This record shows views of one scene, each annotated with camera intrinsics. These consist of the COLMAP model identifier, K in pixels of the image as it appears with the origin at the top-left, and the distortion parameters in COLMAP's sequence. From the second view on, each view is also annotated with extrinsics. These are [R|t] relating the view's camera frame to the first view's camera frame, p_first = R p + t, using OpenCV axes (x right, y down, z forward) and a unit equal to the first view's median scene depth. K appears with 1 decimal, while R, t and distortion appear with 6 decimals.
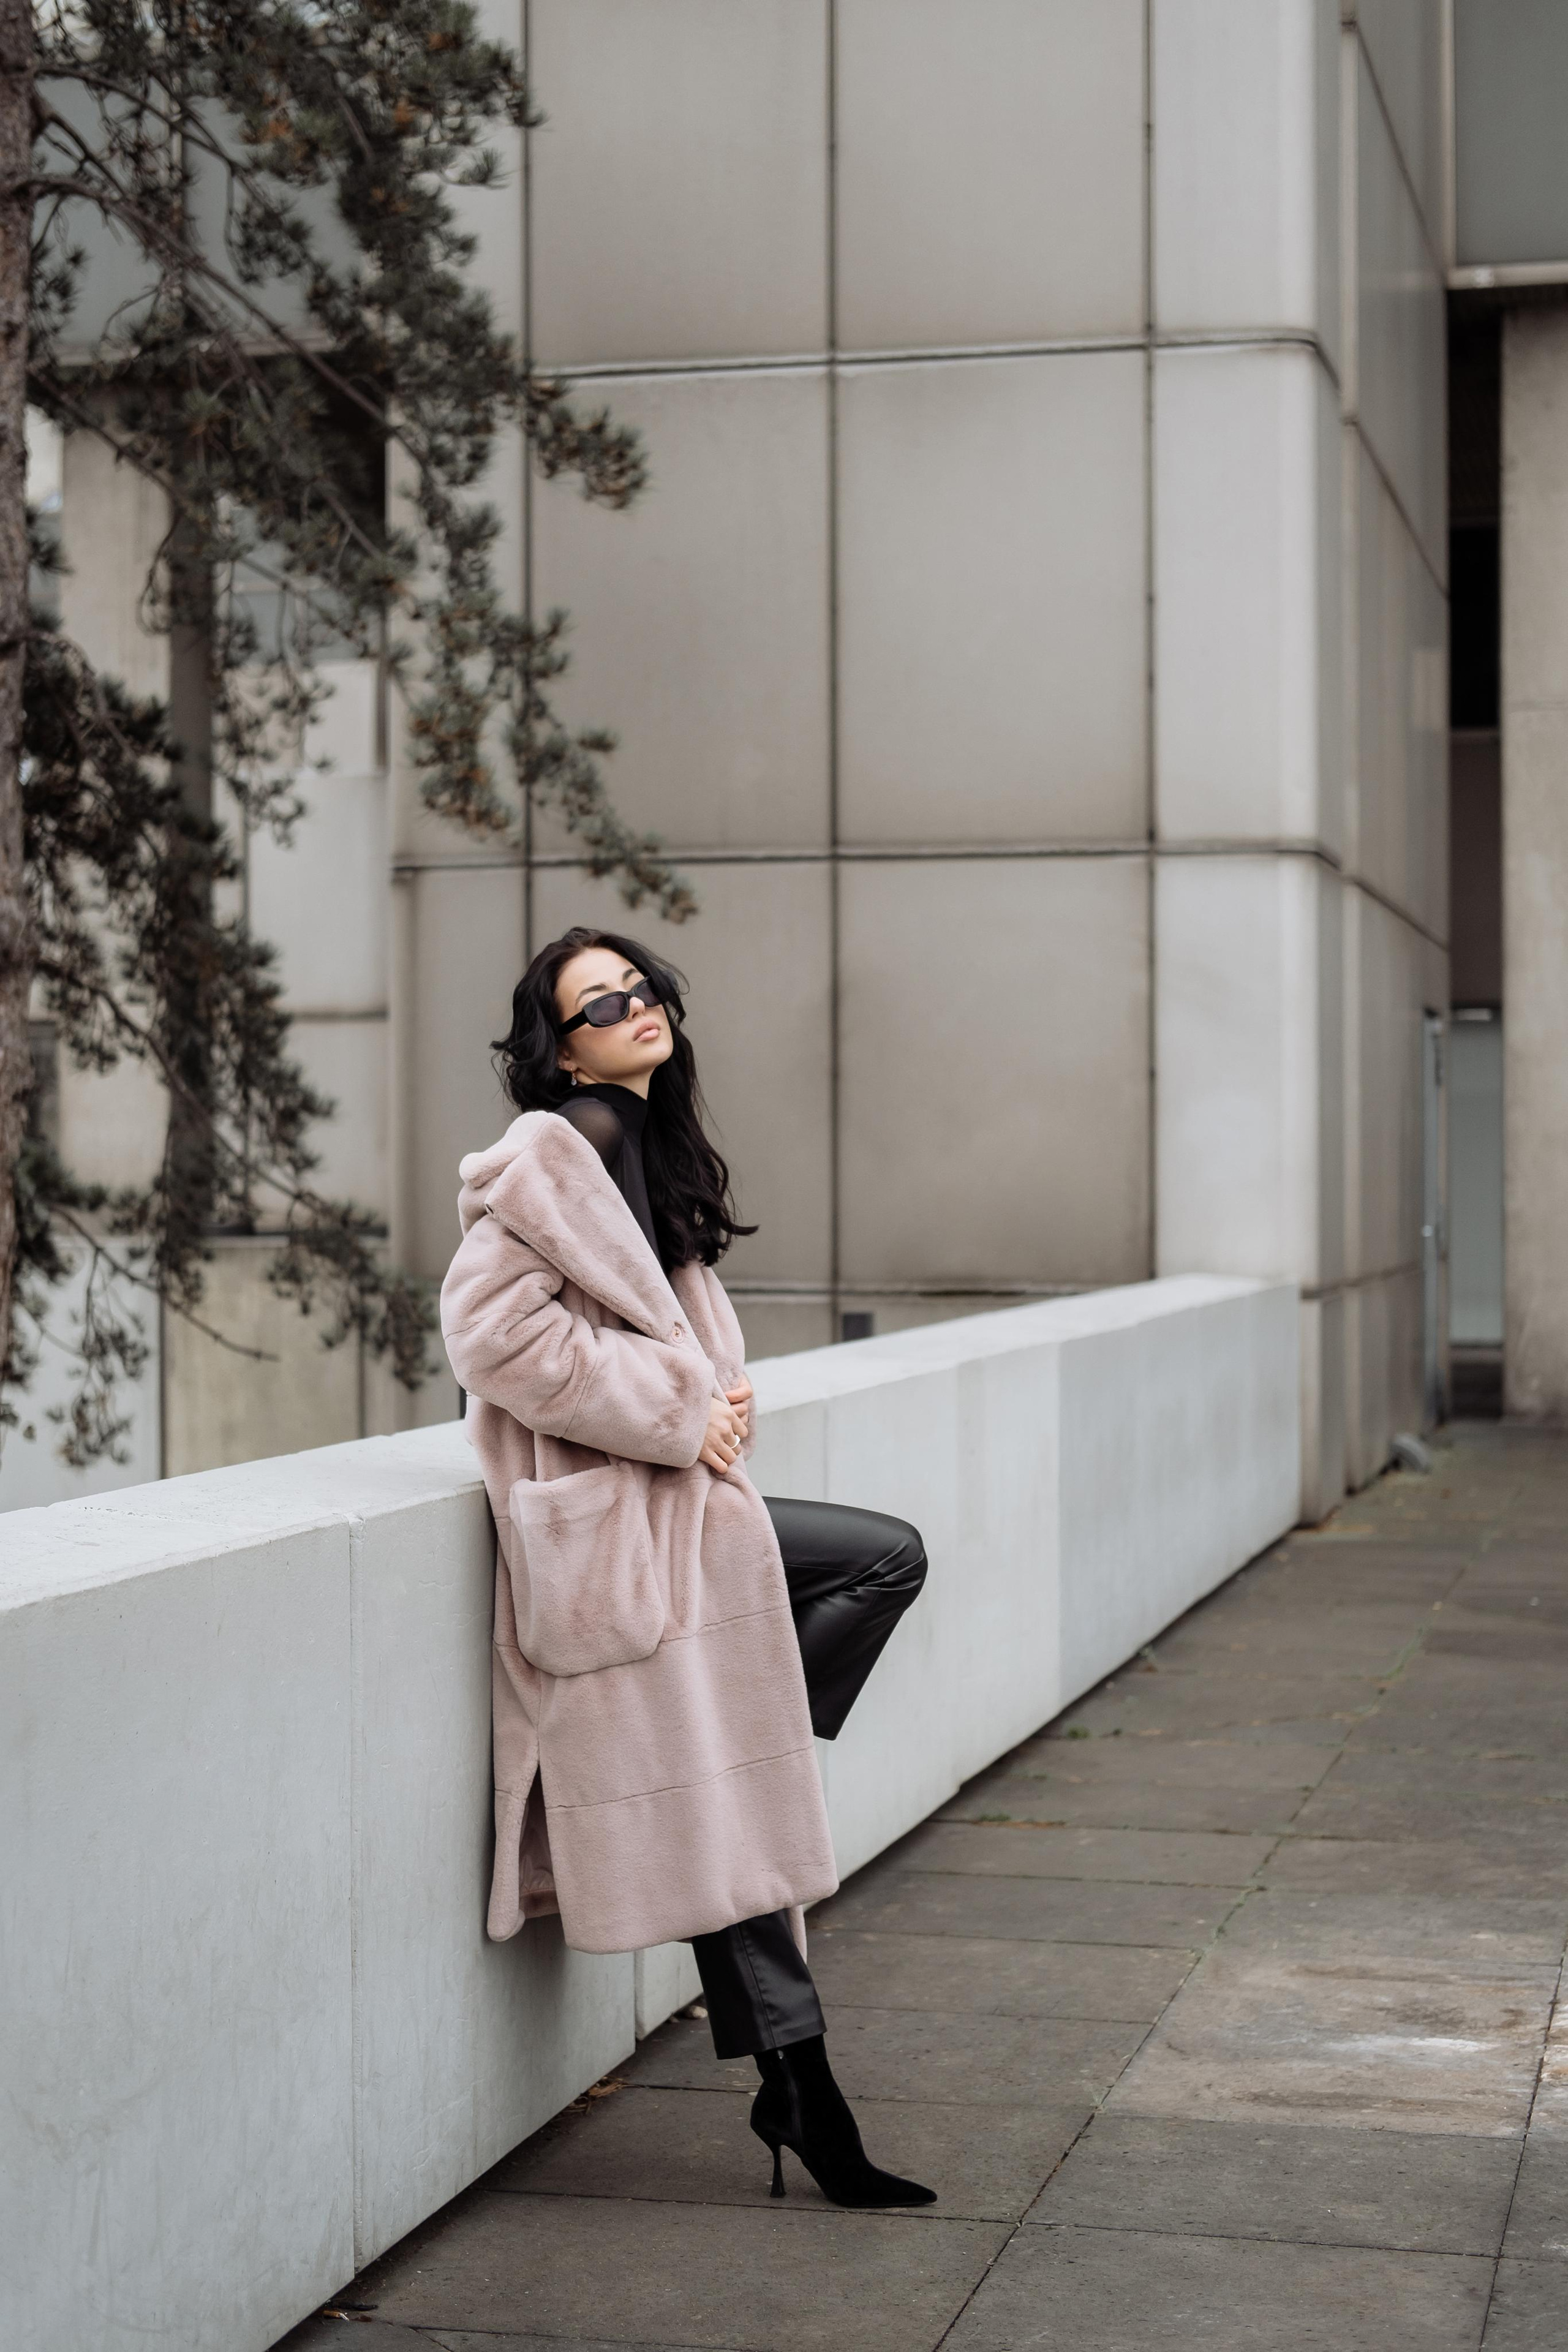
lens RADIAL K [[3731.9, 0, 784.0], [0, 3731.9, 1176.0], [0, 0, 1]] dist [-0.000013, 0.022117]
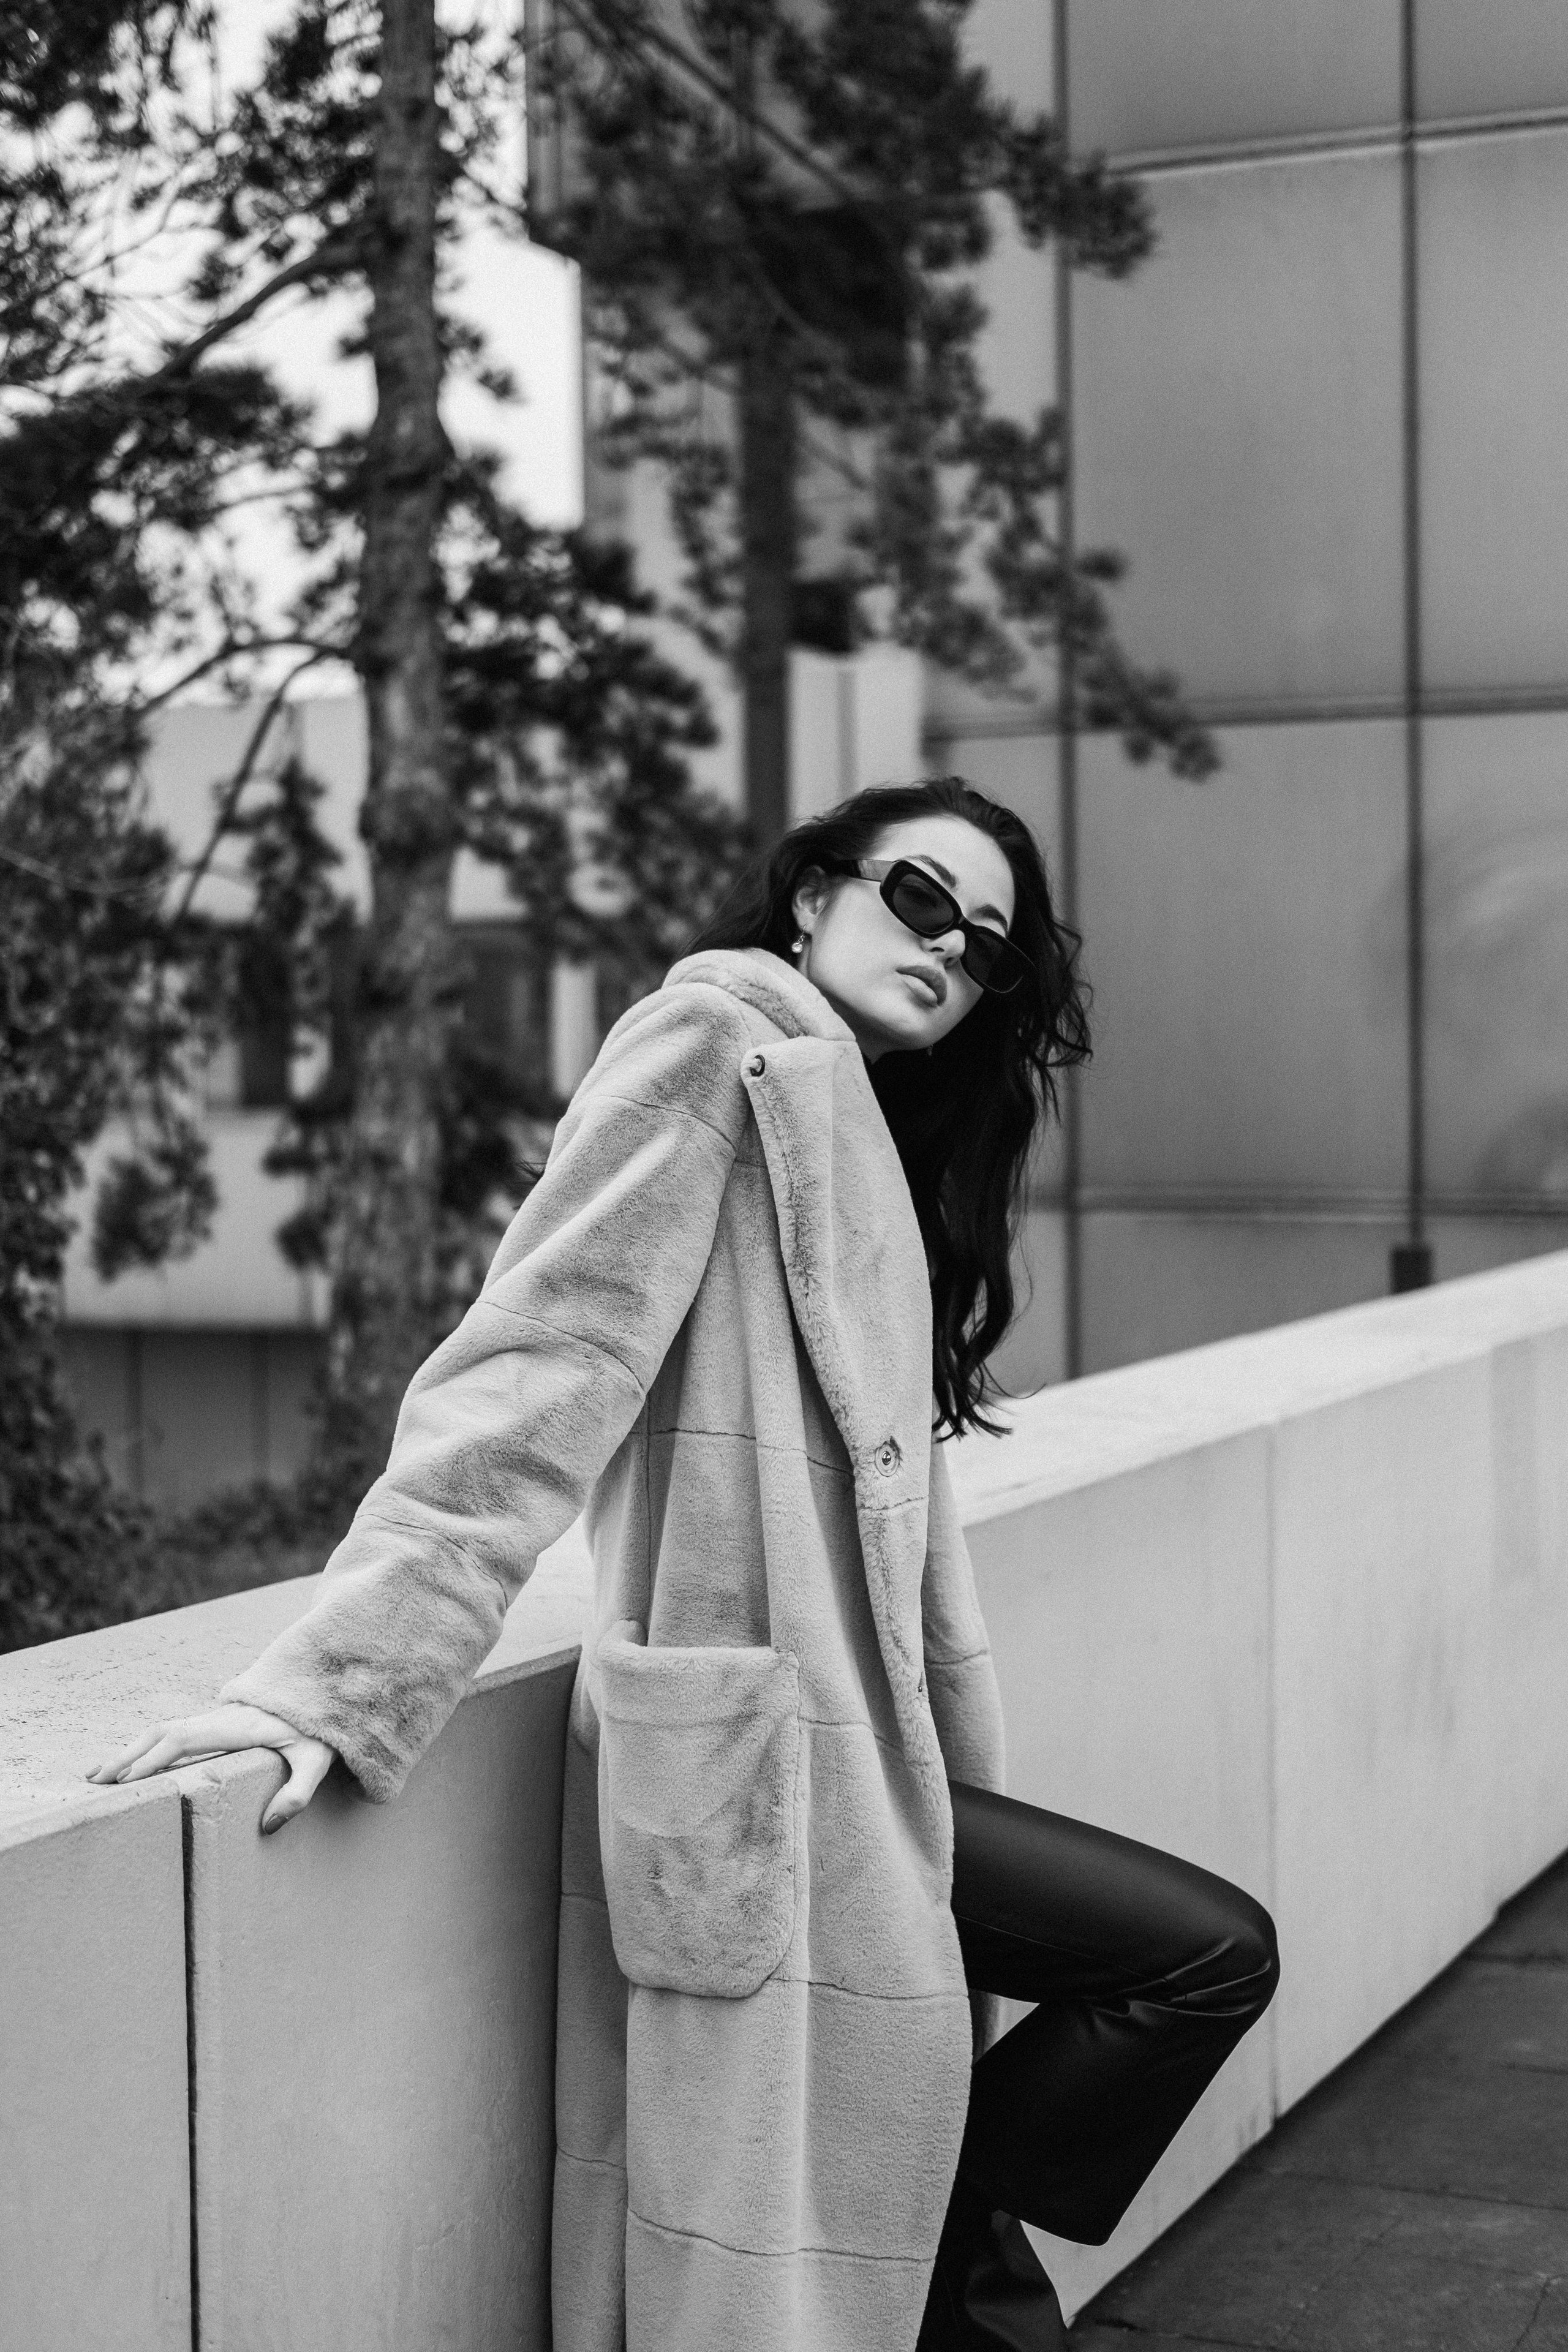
lens RADIAL K [[3520.1, 0, 782.3], [0, 3520.1, 1232.4], [0, 0, 1]] dist [0.001803, -0.109653]
pose [[0.983131, -0.000487, -0.182905, 0.024304], [0.009329, 0.998828, 0.047485, -0.004505], [0.182667, -0.048390, 0.981983, 0.200662]]
